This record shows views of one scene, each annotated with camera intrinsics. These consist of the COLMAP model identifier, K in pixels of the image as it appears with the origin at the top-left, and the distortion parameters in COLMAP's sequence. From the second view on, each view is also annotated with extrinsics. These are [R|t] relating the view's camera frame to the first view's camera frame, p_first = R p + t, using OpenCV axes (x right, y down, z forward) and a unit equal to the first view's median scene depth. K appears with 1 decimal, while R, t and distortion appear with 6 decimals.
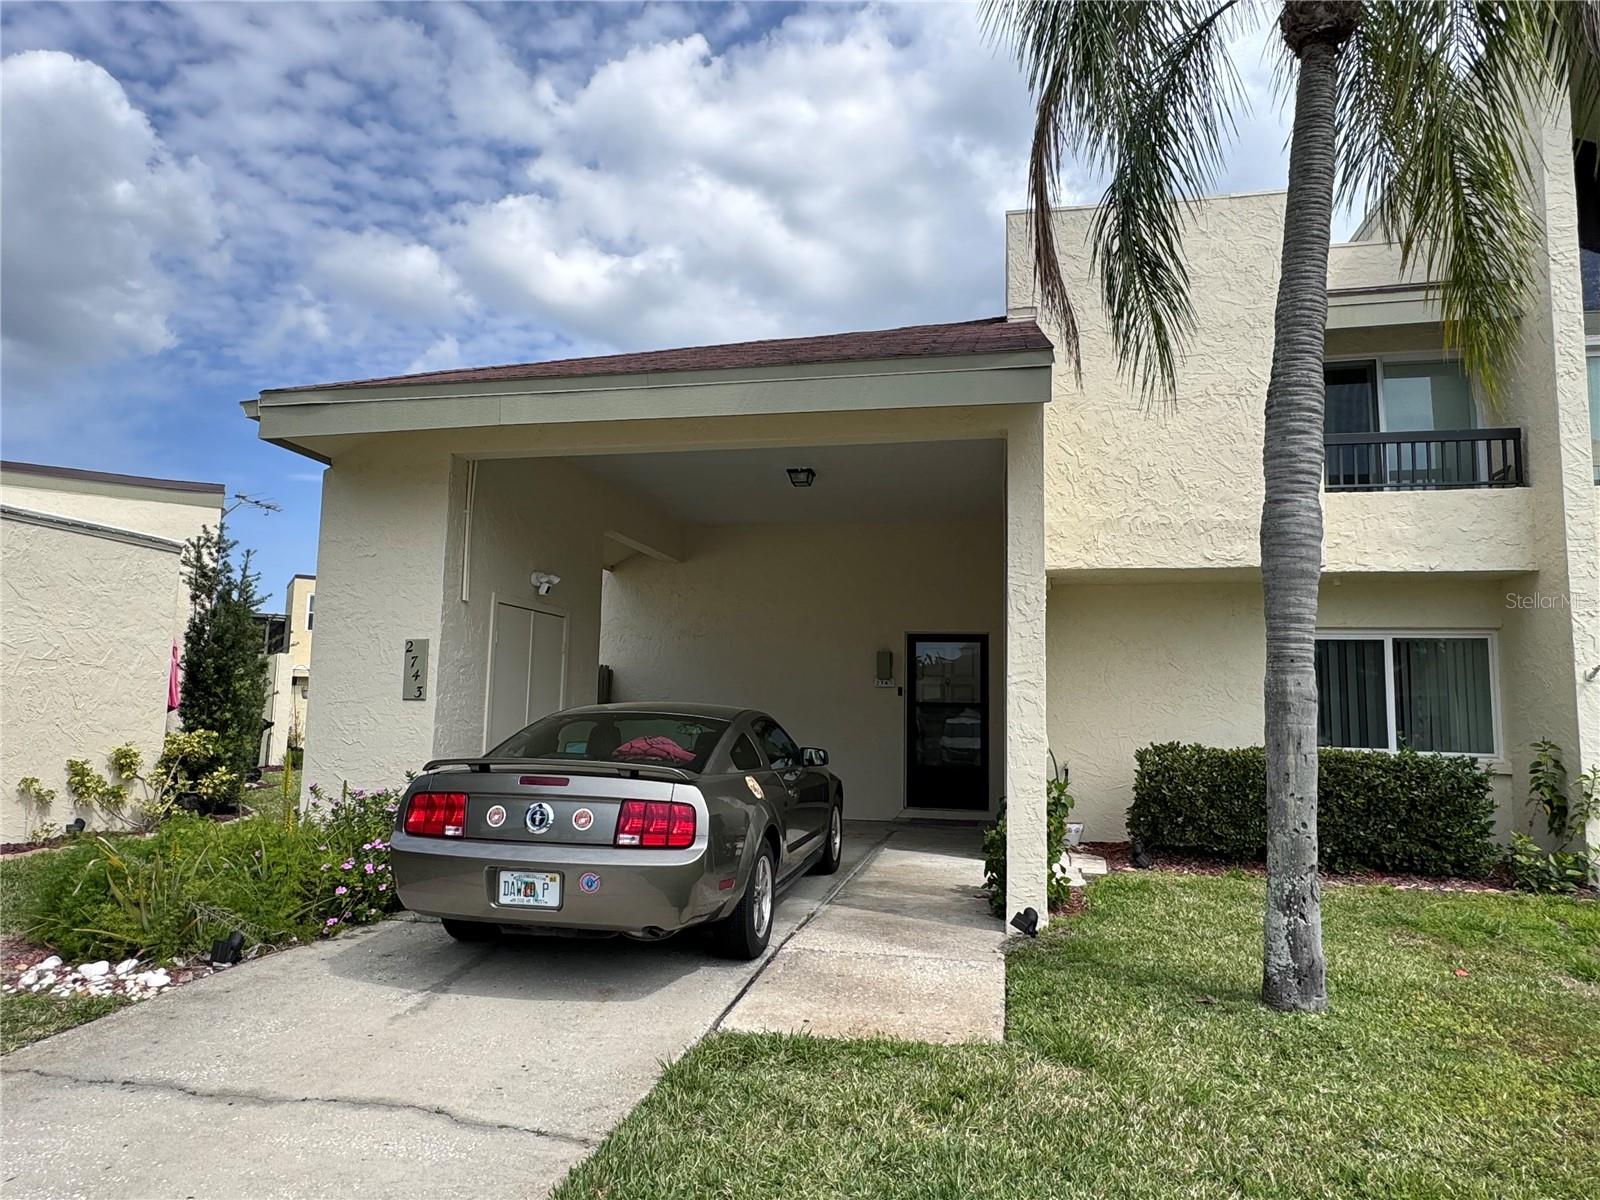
lens RADIAL K [[985.0, 0, 802.8], [0, 985.0, 592.3], [0, 0, 1]] dist [0.016252, 0.009619]
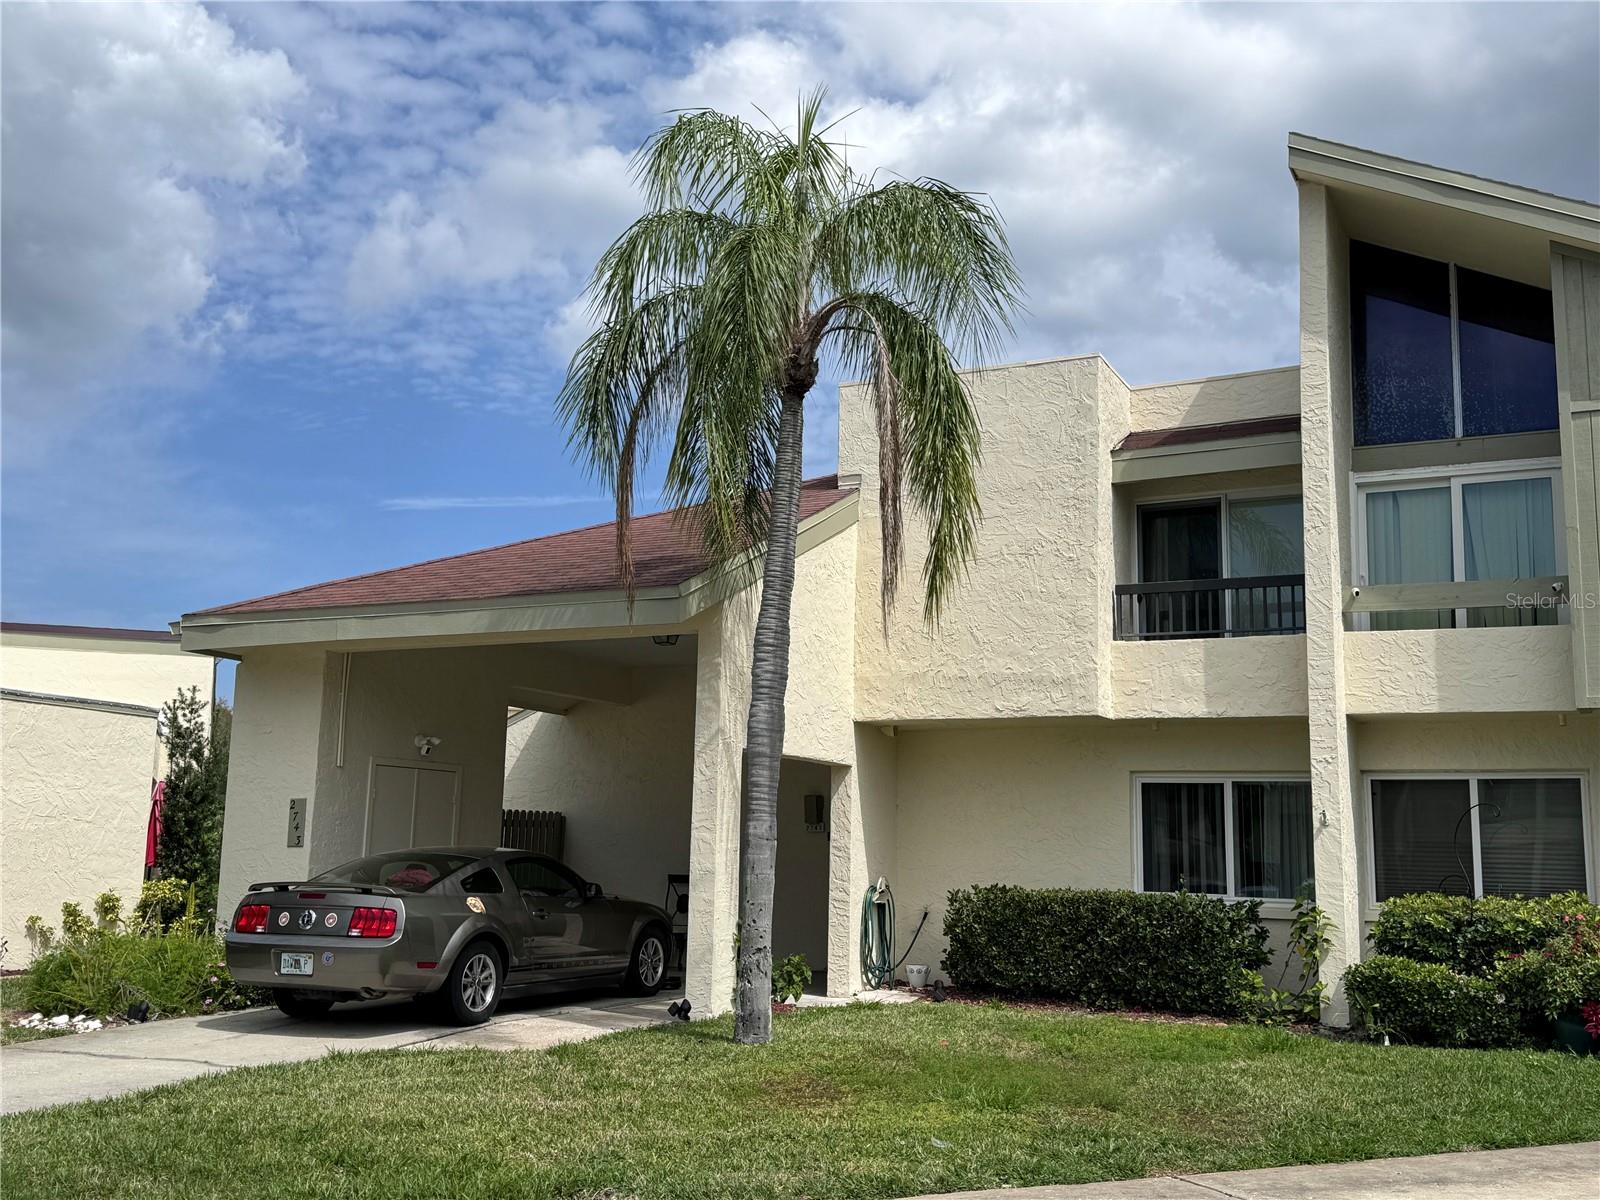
lens RADIAL K [[1616.4, 0, 800.5], [0, 1616.4, 598.9], [0, 0, 1]] dist [0.087787, 0.000000]
pose [[0.971169, -0.038819, -0.235210, 0.615941], [0.026875, 0.998191, -0.053774, -0.065193], [0.236872, 0.045902, 0.970456, -0.743827]]
